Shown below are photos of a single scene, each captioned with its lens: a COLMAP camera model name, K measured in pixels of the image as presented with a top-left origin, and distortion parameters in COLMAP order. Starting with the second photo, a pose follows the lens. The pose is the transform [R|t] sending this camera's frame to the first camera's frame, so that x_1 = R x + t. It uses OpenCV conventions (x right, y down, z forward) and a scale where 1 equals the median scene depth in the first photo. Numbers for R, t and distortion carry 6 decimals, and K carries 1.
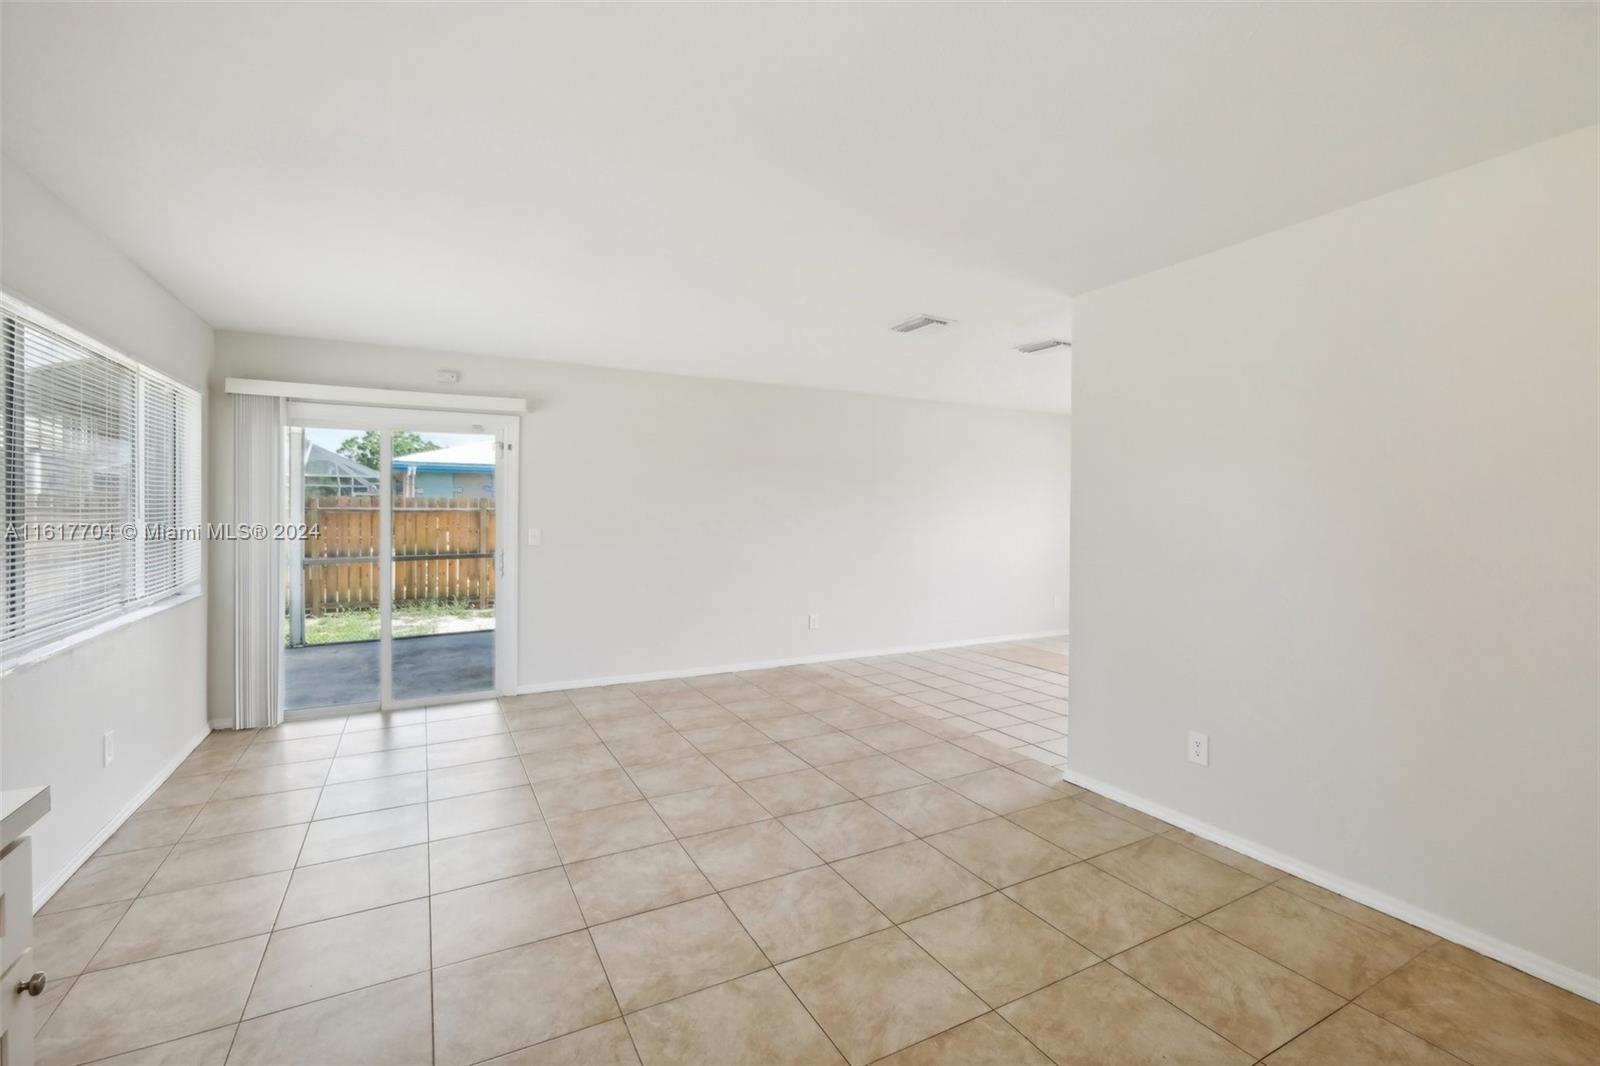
lens RADIAL K [[704.4, 0, 804.0], [0, 704.4, 514.6], [0, 0, 1]] dist [-0.002548, -0.000868]
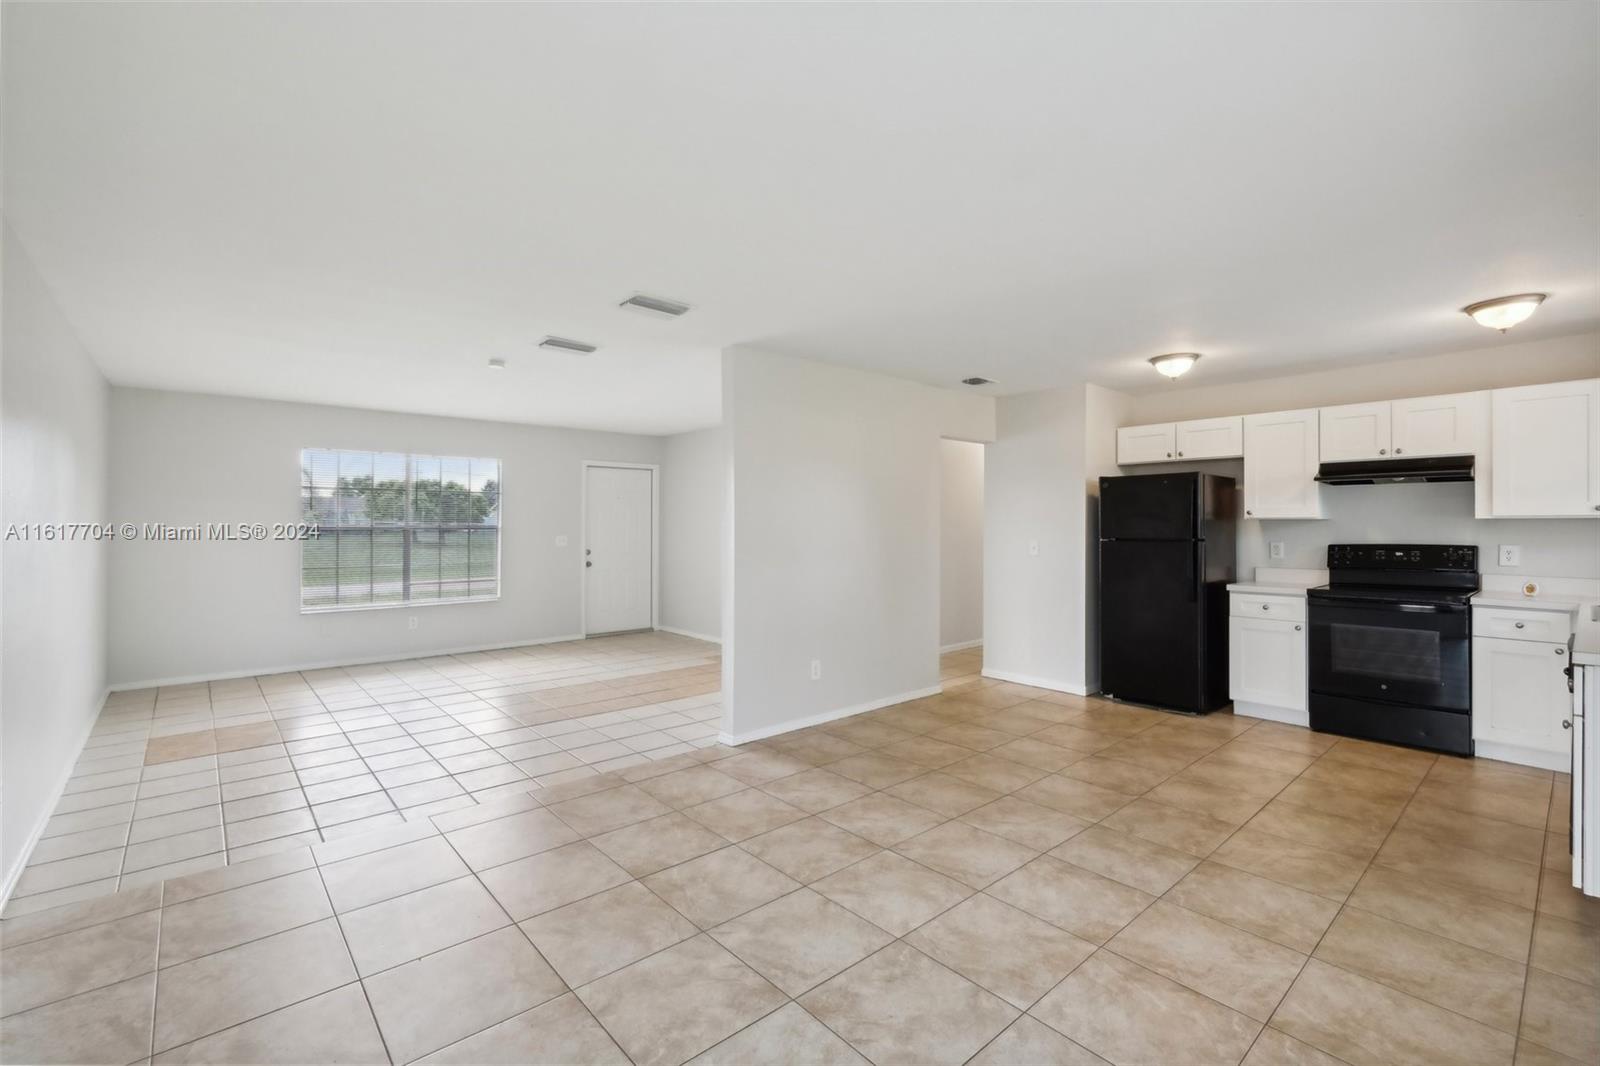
lens RADIAL K [[698.1, 0, 798.1], [0, 698.1, 521.6], [0, 0, 1]] dist [-0.001758, 0.000017]
pose [[-0.221528, -0.002117, 0.975152, -0.850201], [0.002171, 0.999994, 0.002665, -0.006149], [-0.975151, 0.002708, -0.221523, 1.221525]]
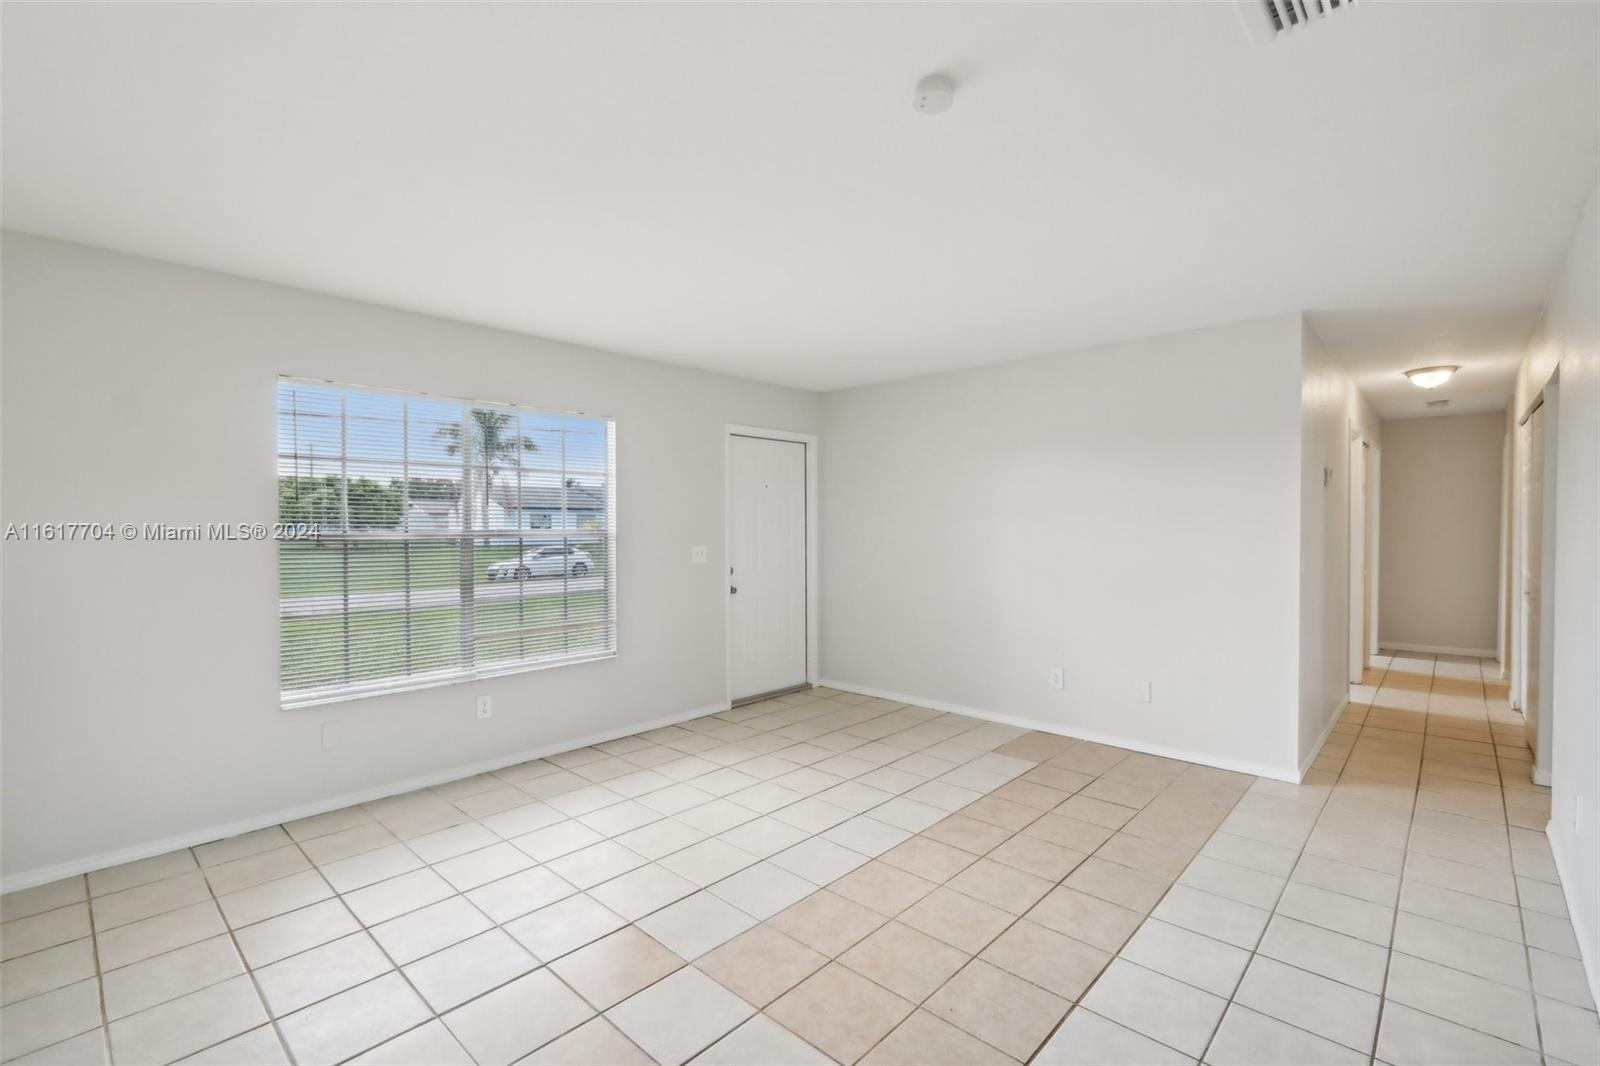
lens RADIAL K [[712.4, 0, 788.6], [0, 712.4, 532.0], [0, 0, 1]] dist [-0.001559, -0.000151]
pose [[-0.314550, -0.014265, 0.949134, 0.156486], [0.006305, 0.999834, 0.017117, -0.006329], [-0.949220, 0.011369, -0.314408, 1.768485]]
